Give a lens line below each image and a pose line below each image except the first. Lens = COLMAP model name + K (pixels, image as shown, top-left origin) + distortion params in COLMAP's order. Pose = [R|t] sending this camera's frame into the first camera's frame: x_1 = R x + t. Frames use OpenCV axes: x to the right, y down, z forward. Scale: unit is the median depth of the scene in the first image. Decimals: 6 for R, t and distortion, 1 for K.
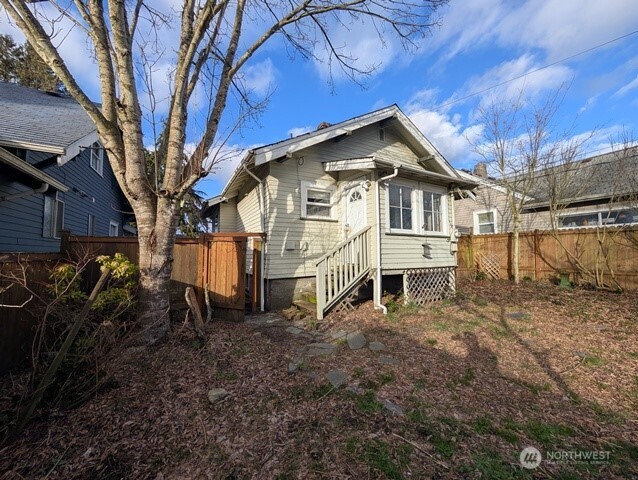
lens RADIAL K [[244.1, 0, 322.8], [0, 244.1, 239.5], [0, 0, 1]] dist [-0.003313, -0.000236]
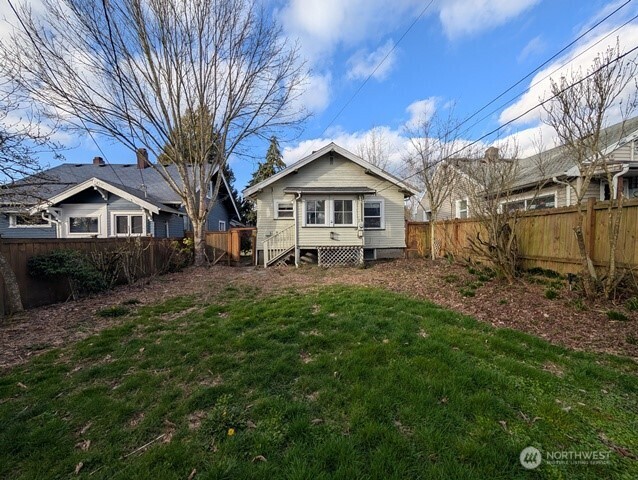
lens RADIAL K [[244.1, 0, 316.5], [0, 244.1, 243.2], [0, 0, 1]] dist [-0.003313, -0.000236]
pose [[0.888687, 0.008720, -0.458431, 1.079348], [0.028381, 0.996856, 0.073978, -0.032420], [0.457635, -0.078754, 0.885645, -0.555270]]
